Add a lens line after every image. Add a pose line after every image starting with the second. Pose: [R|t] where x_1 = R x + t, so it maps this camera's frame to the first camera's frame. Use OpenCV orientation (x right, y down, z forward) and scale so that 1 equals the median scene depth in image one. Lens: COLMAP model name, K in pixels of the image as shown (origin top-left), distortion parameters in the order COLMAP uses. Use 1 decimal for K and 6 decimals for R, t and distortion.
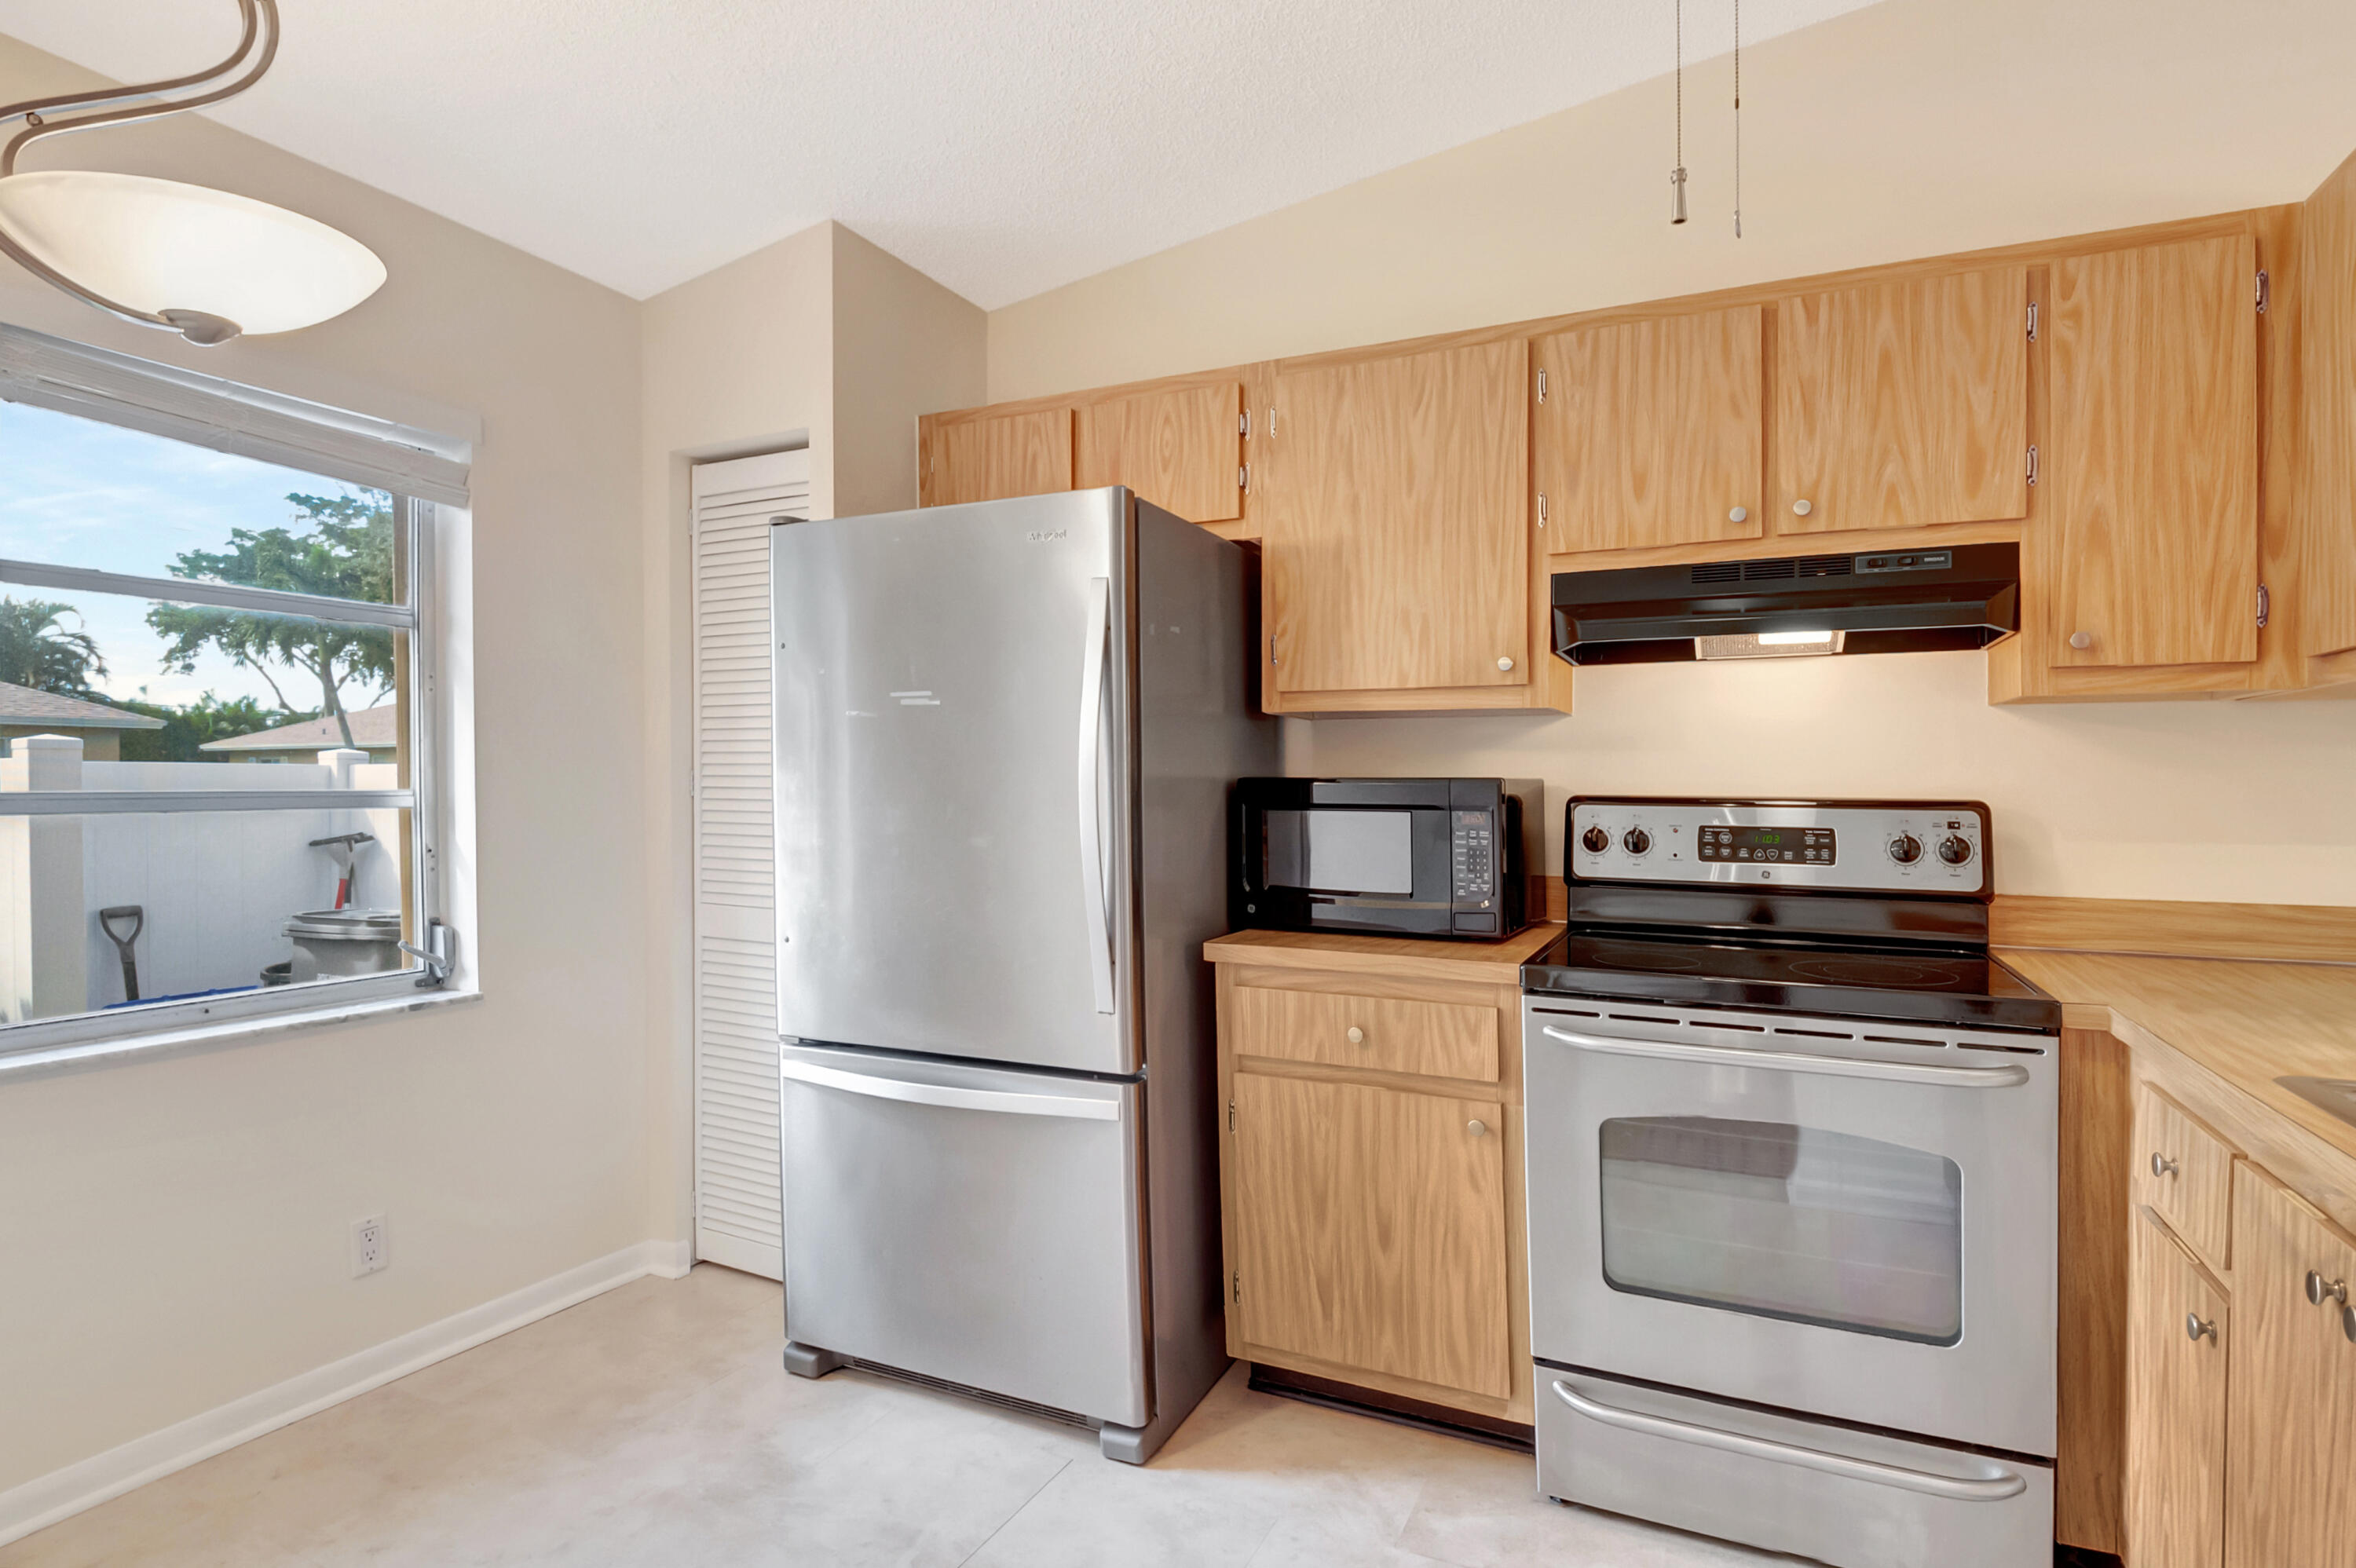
lens RADIAL K [[1192.1, 0, 1176.7], [0, 1192.1, 791.9], [0, 0, 1]] dist [-0.022712, -0.000550]
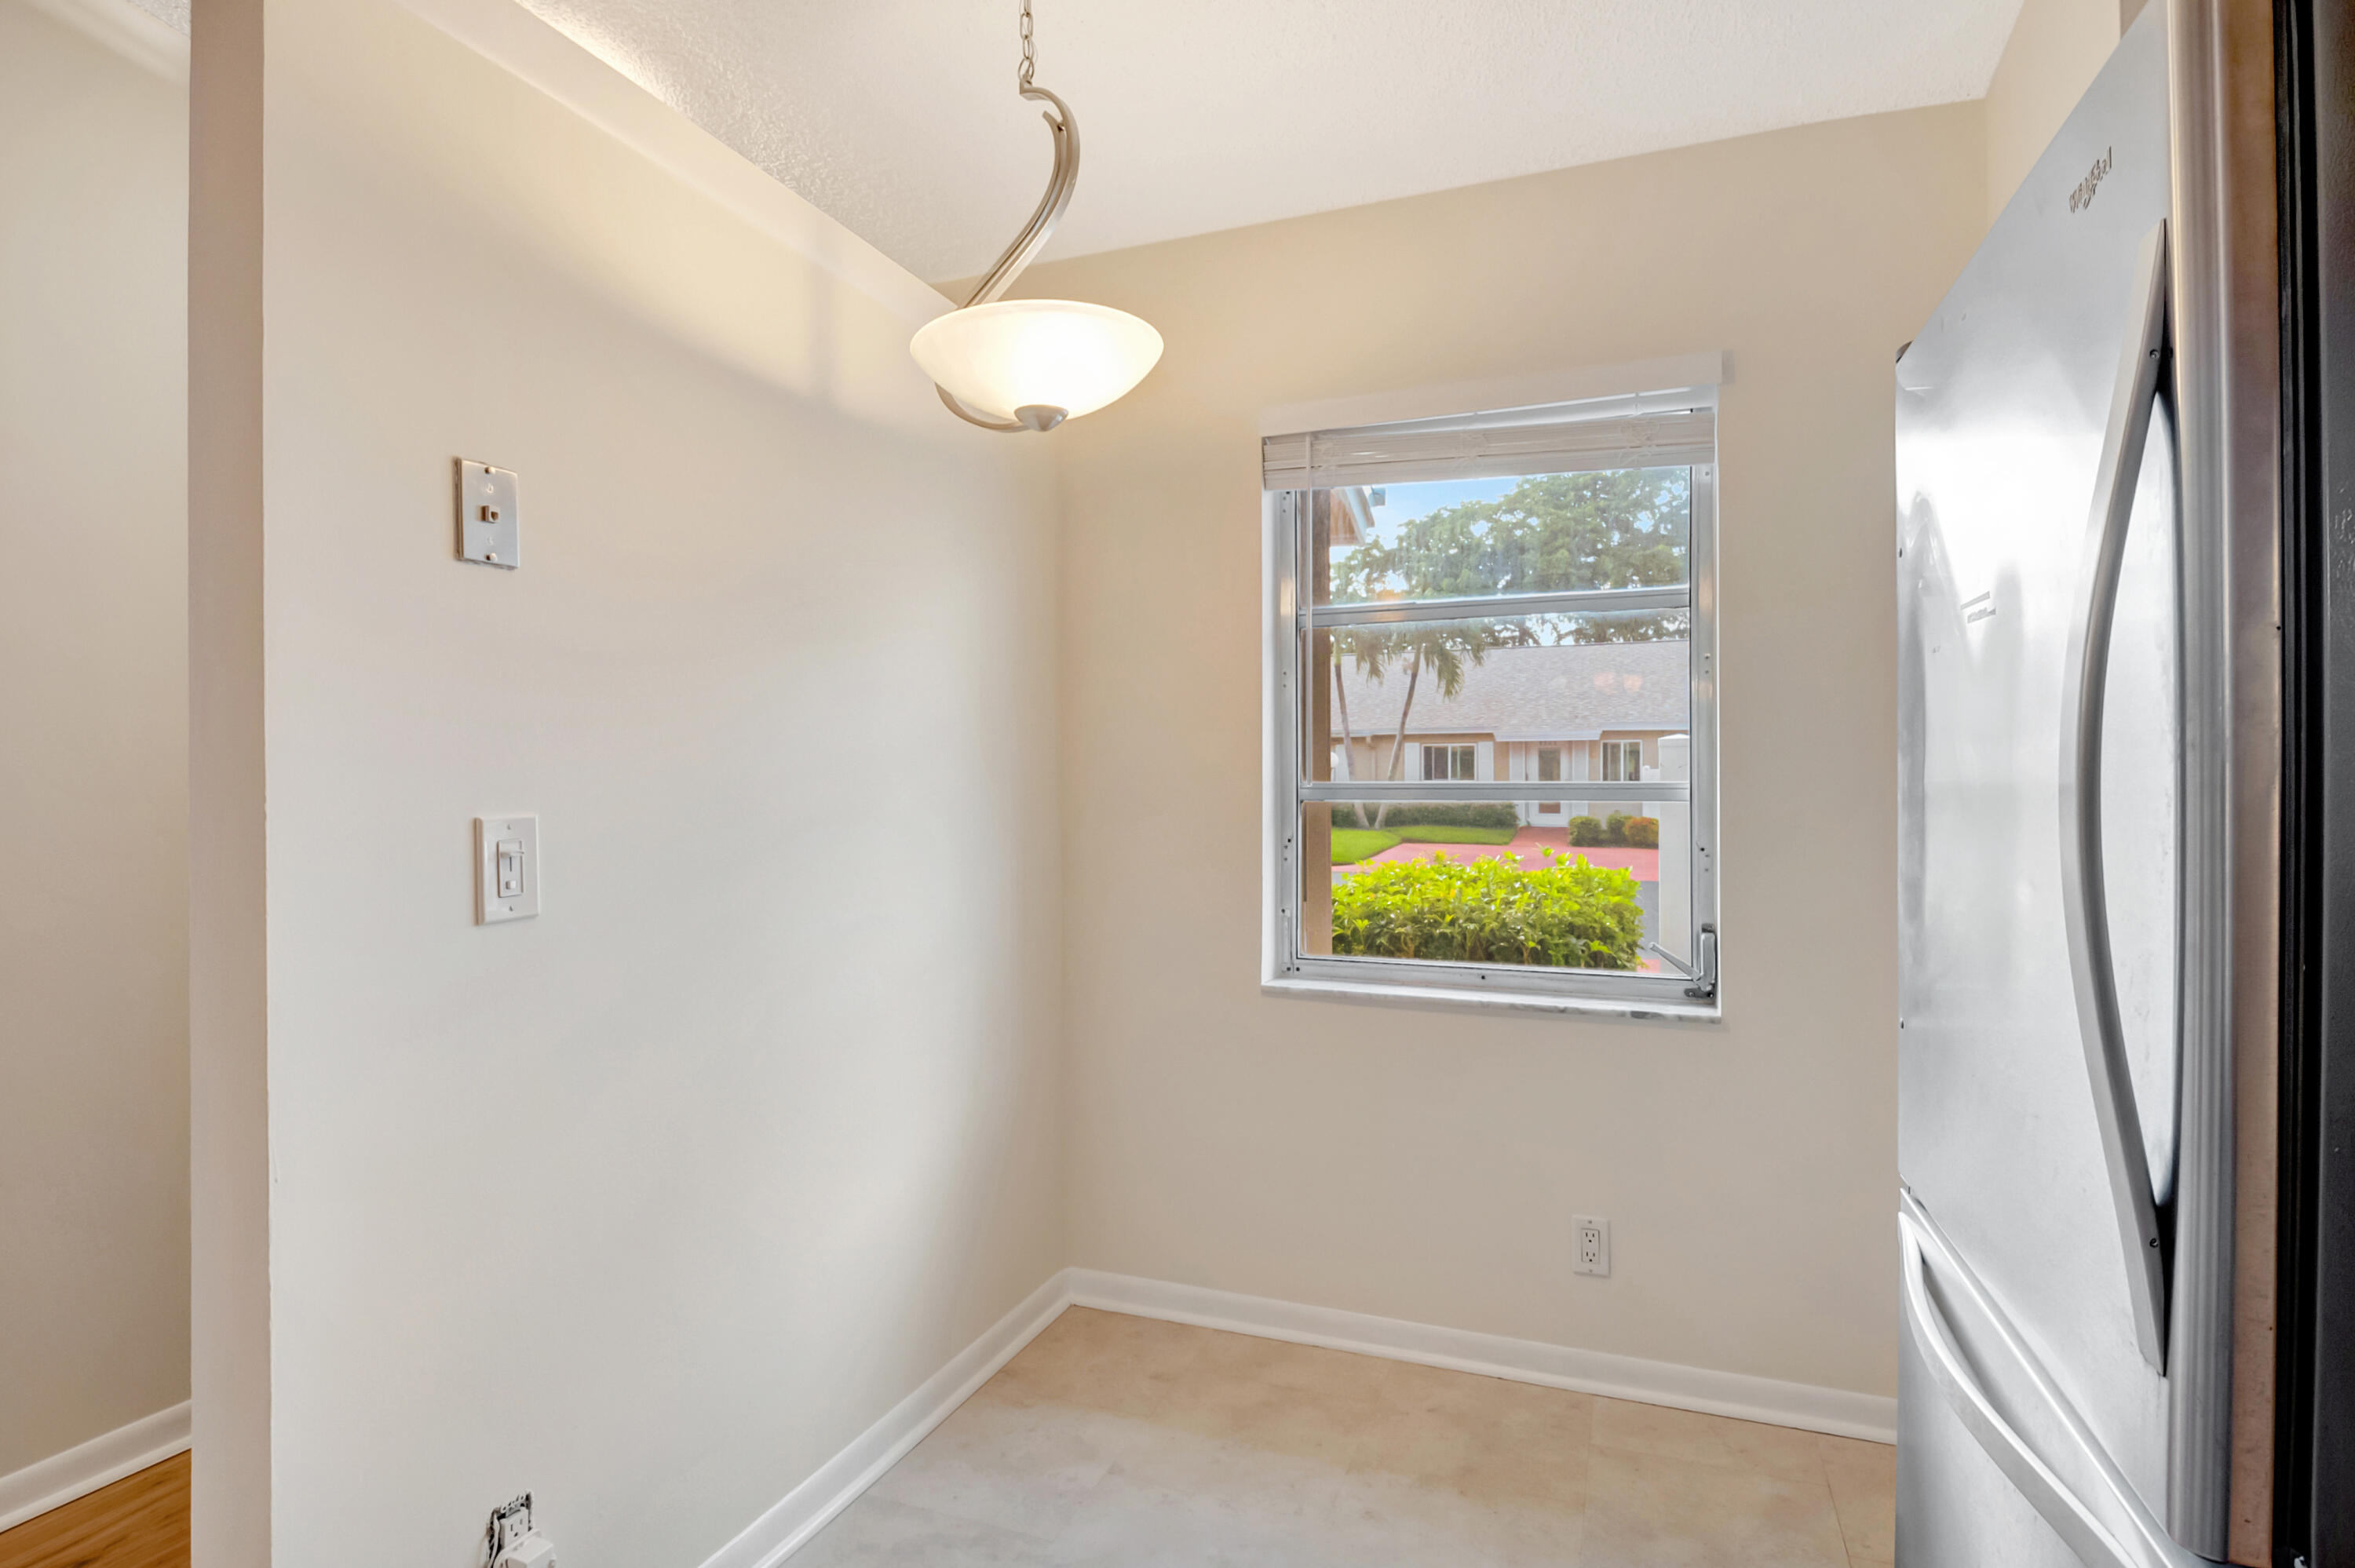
lens RADIAL K [[1191.6, 0, 1176.9], [0, 1191.6, 779.0], [0, 0, 1]] dist [-0.022712, -0.000550]
pose [[0.106216, 0.007768, -0.994313, 0.259234], [-0.007809, 0.999945, 0.006978, -0.008775], [0.994312, 0.007023, 0.106271, 0.554718]]
